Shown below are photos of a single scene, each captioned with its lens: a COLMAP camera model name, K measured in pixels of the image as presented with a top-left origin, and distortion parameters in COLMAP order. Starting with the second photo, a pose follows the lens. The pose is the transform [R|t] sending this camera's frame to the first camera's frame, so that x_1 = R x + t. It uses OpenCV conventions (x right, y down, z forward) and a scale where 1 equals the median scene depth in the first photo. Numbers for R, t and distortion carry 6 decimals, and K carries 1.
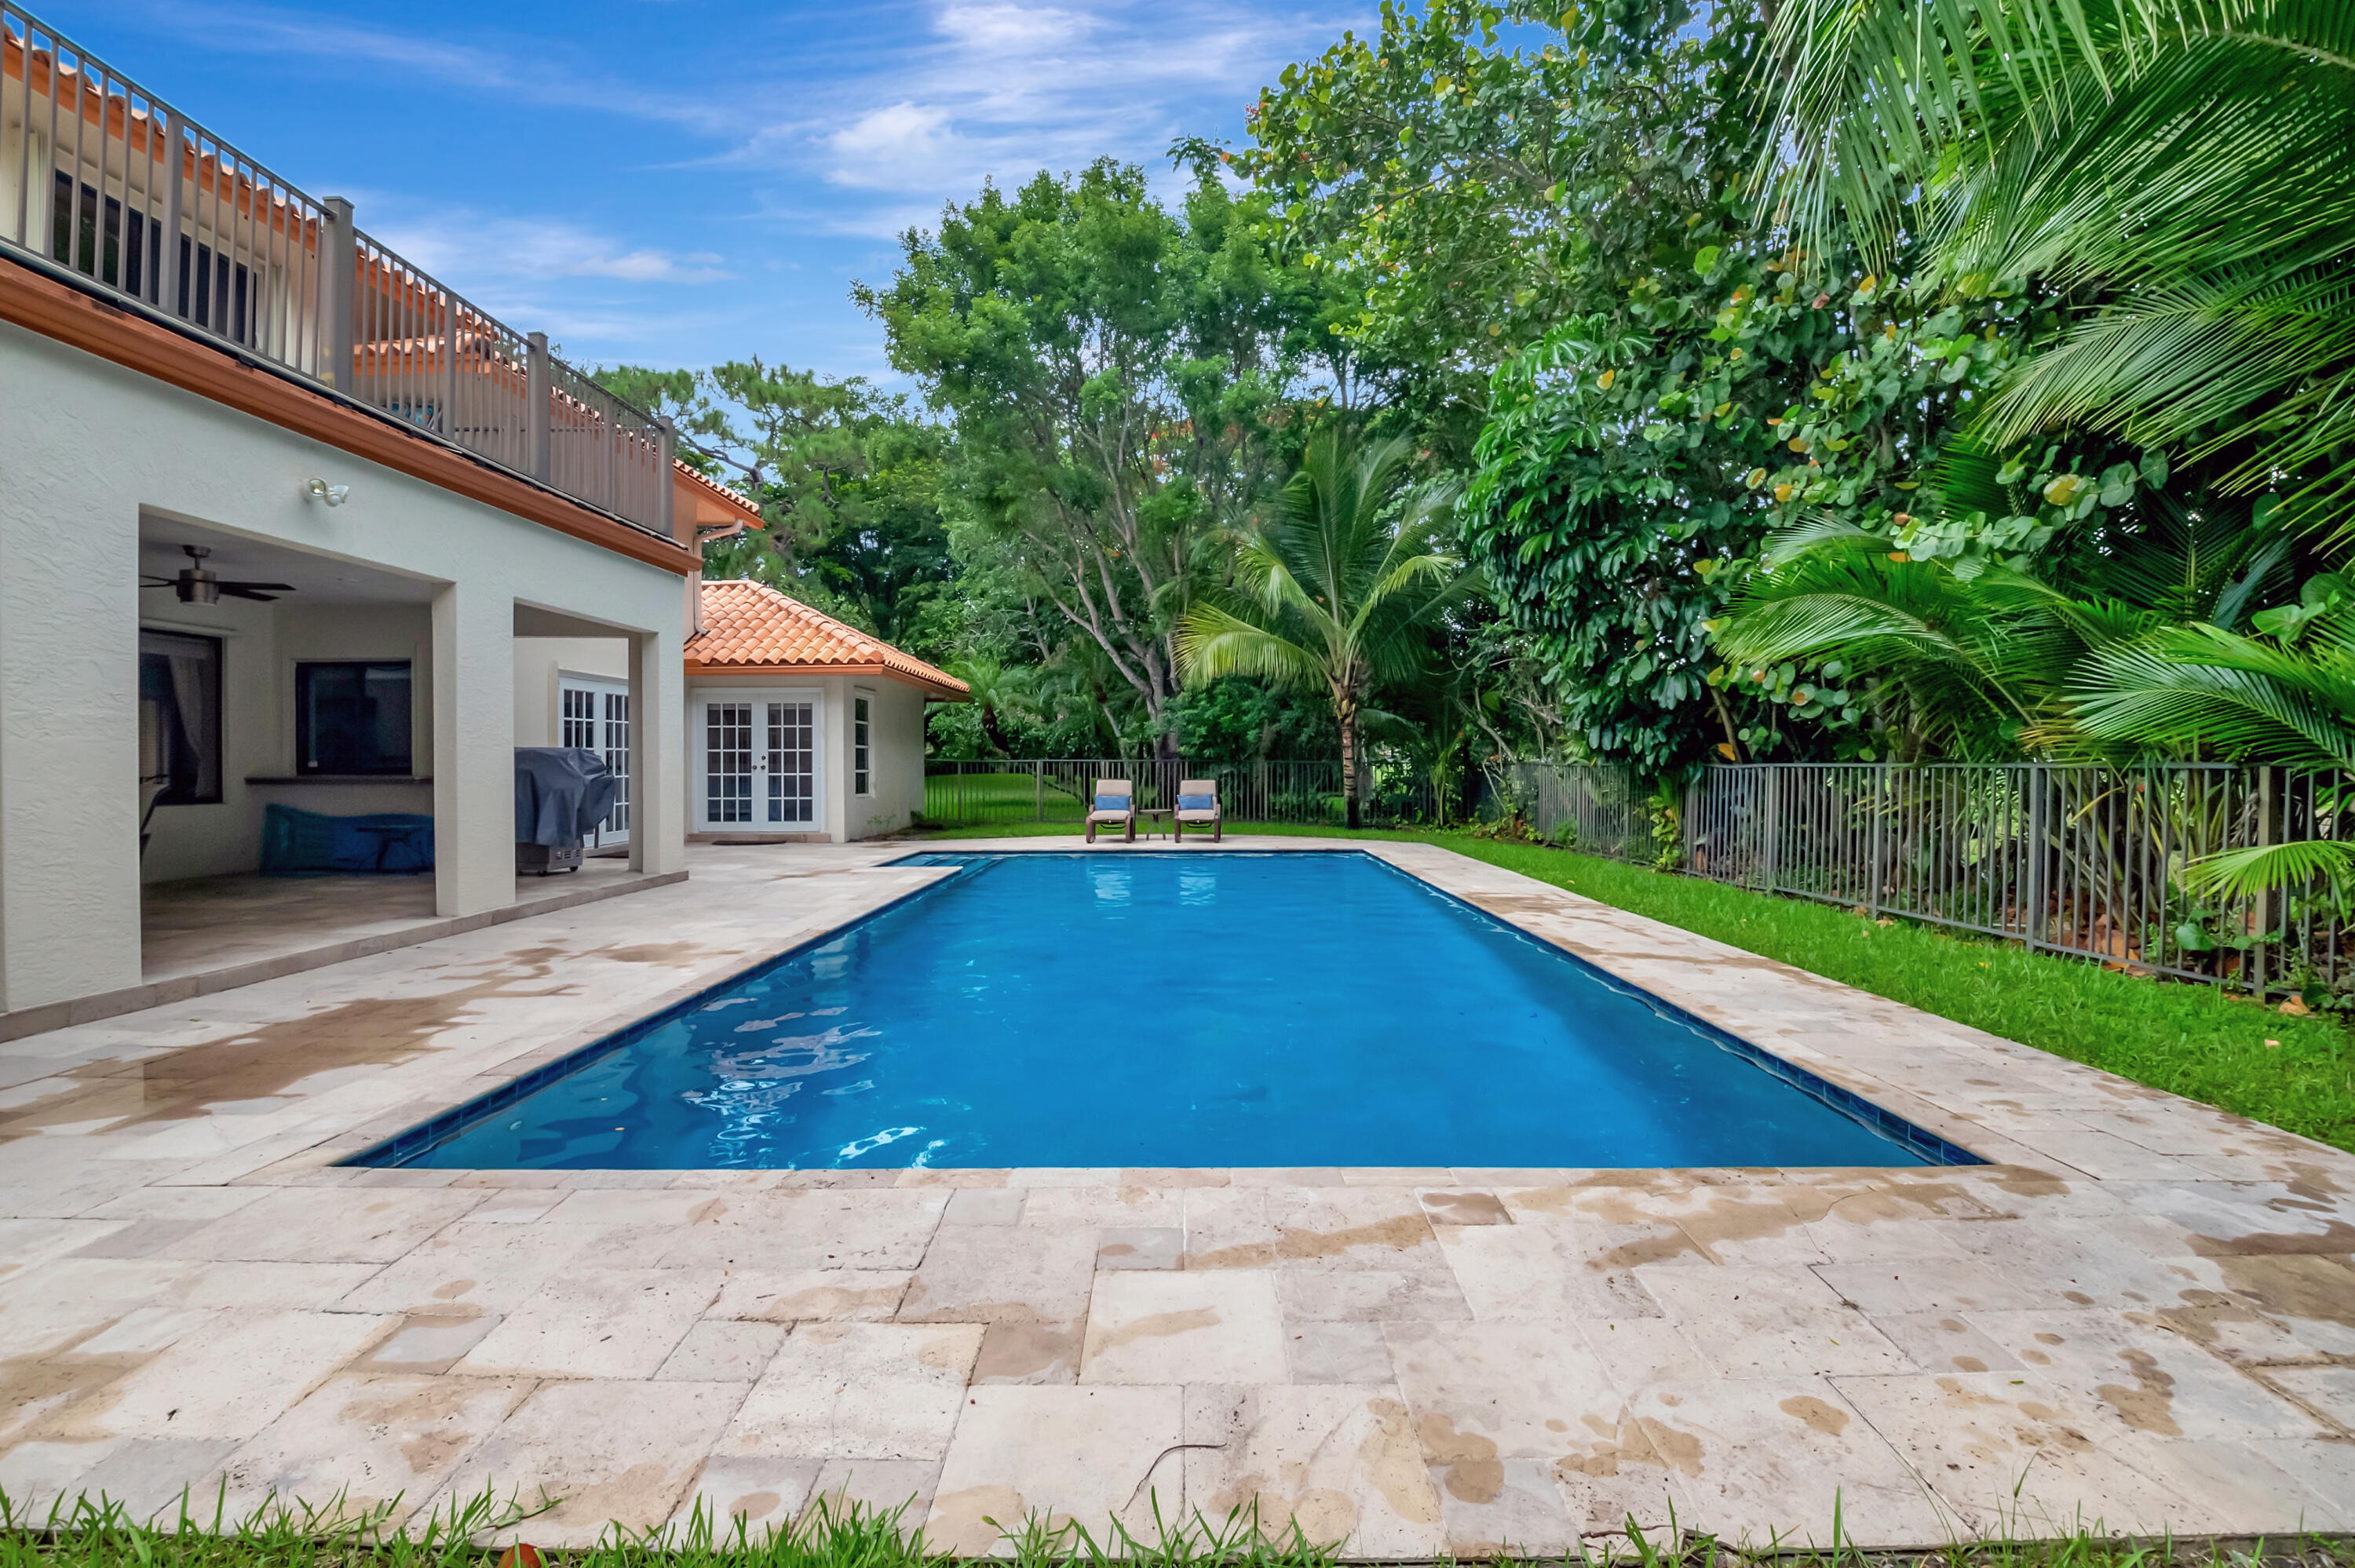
lens RADIAL K [[1025.6, 0, 1168.0], [0, 1025.6, 755.2], [0, 0, 1]] dist [-0.003420, -0.000551]
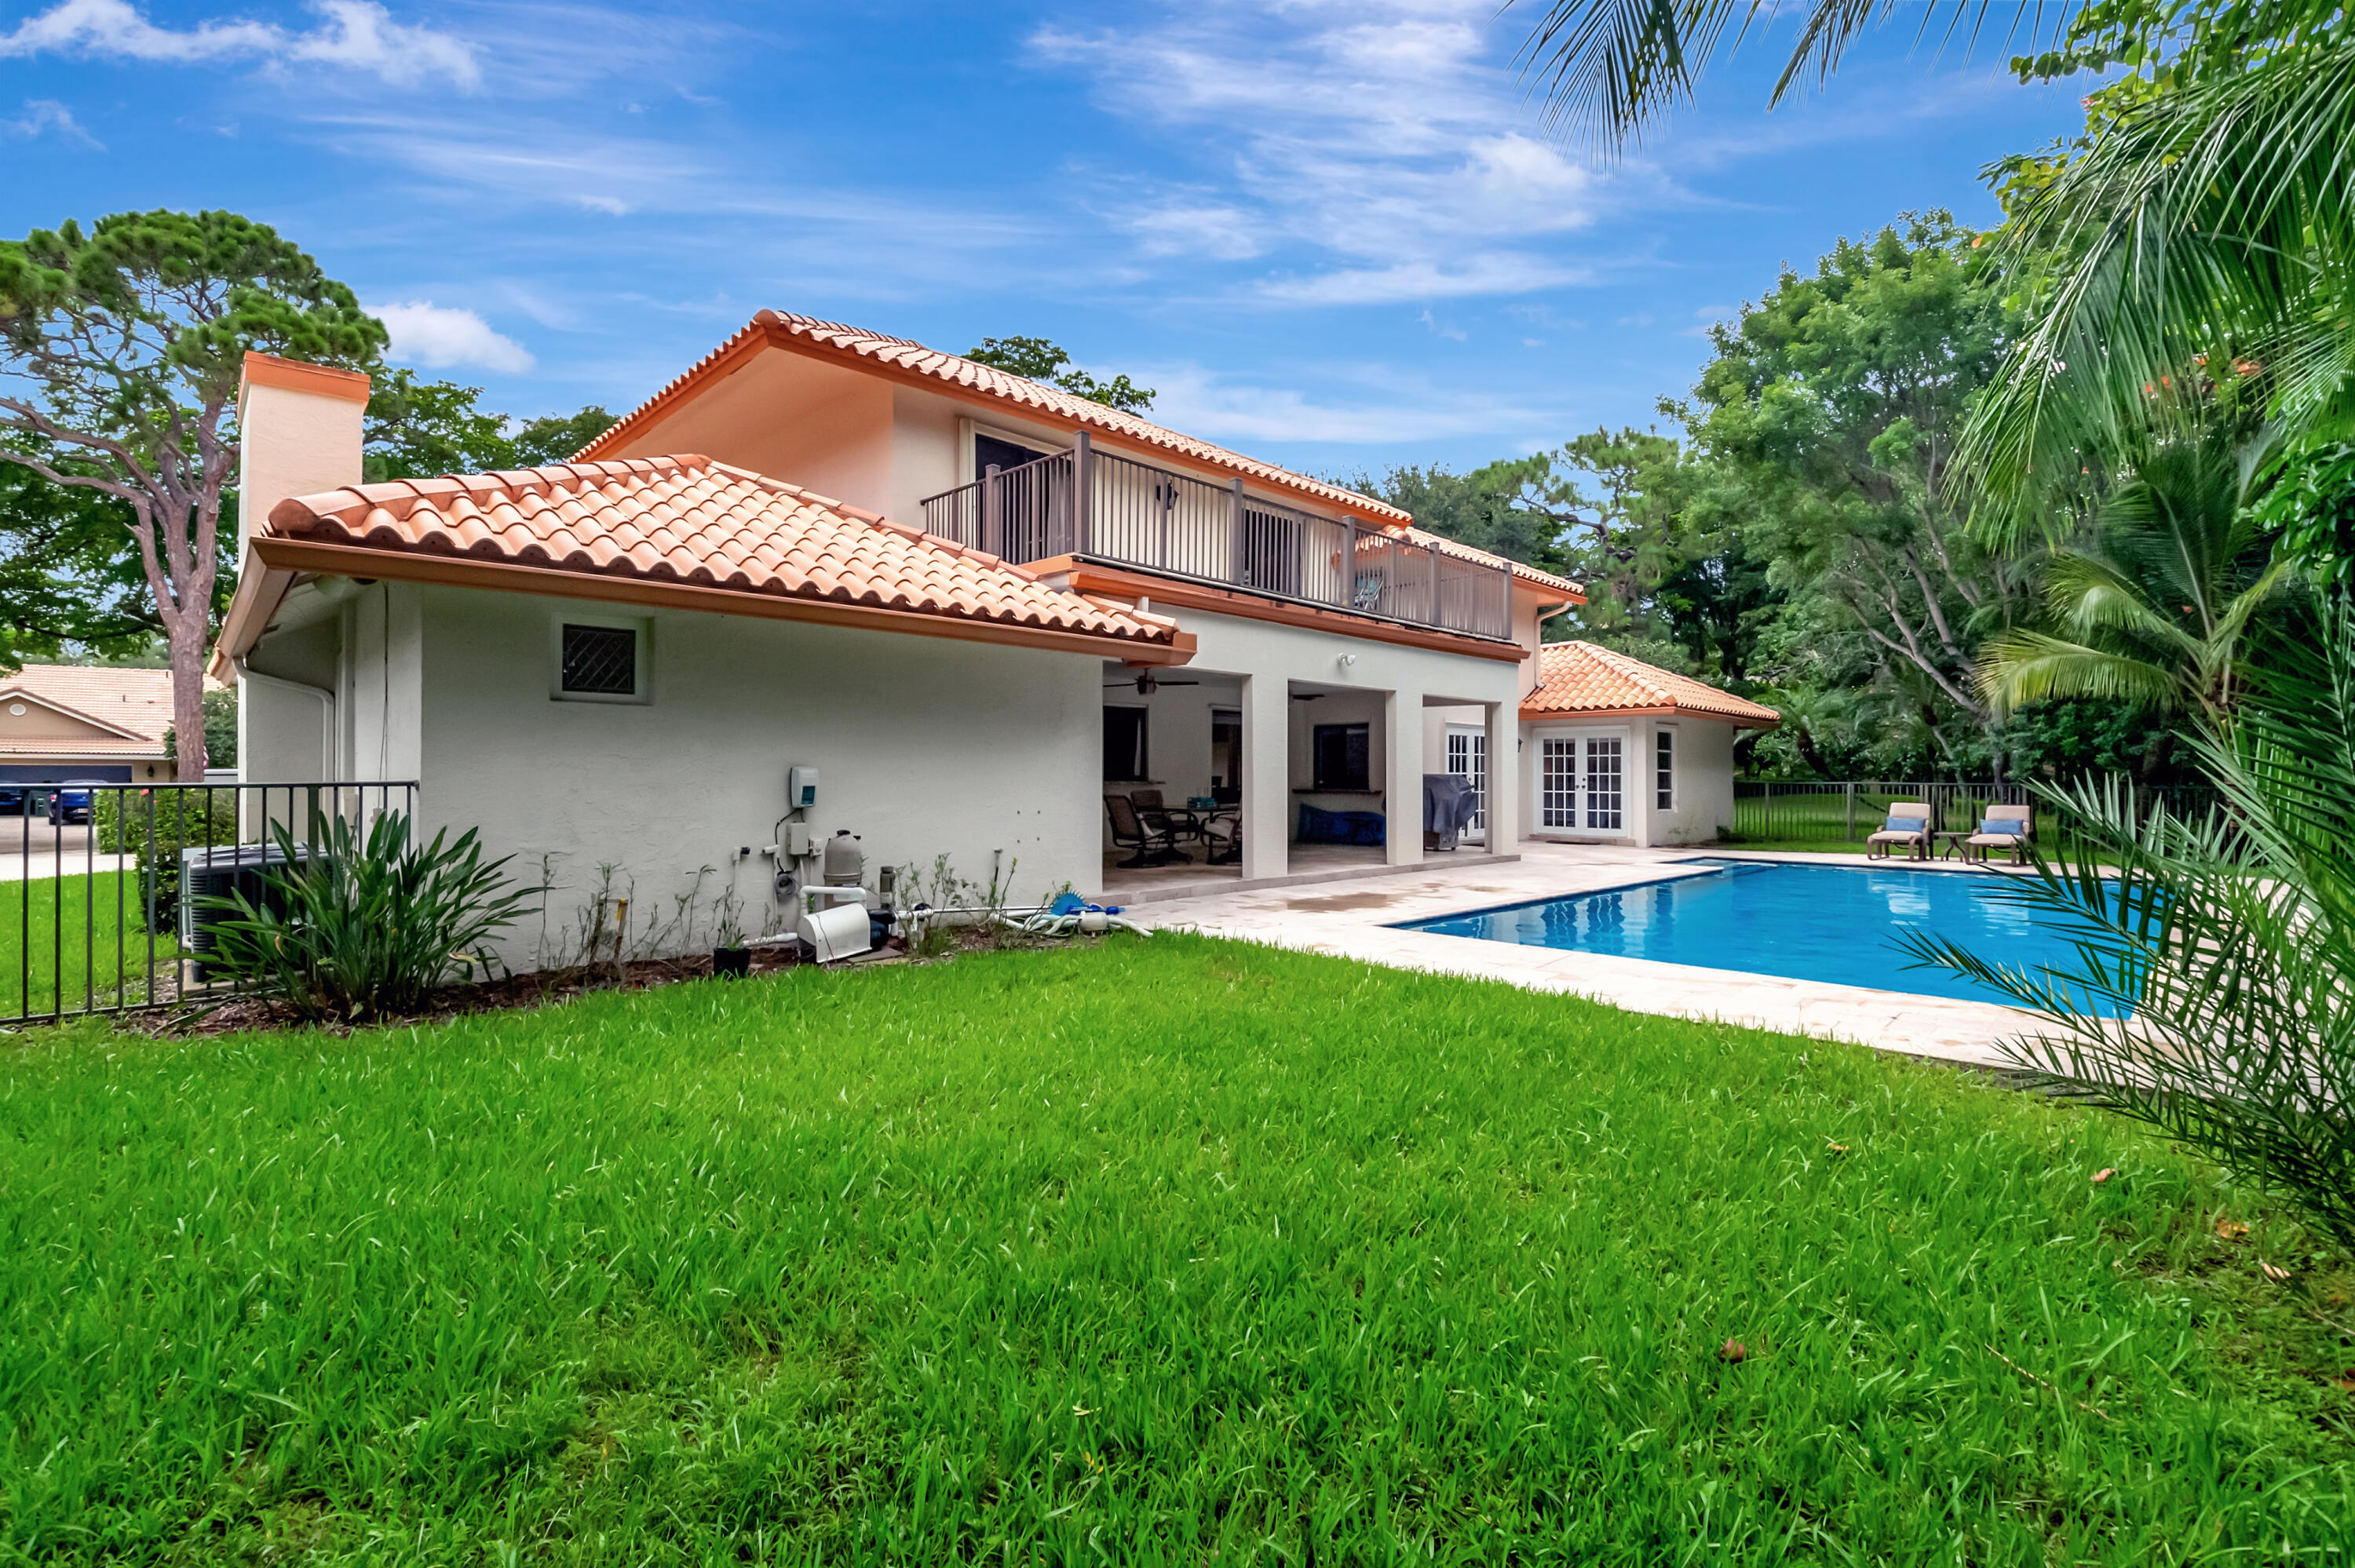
lens RADIAL K [[1059.8, 0, 1177.9], [0, 1059.8, 771.6], [0, 0, 1]] dist [-0.002682, -0.000820]
pose [[0.705072, 0.003833, -0.709125, 0.199790], [-0.002556, 0.999993, 0.002865, -0.009837], [0.709131, -0.000208, 0.705077, -0.325994]]
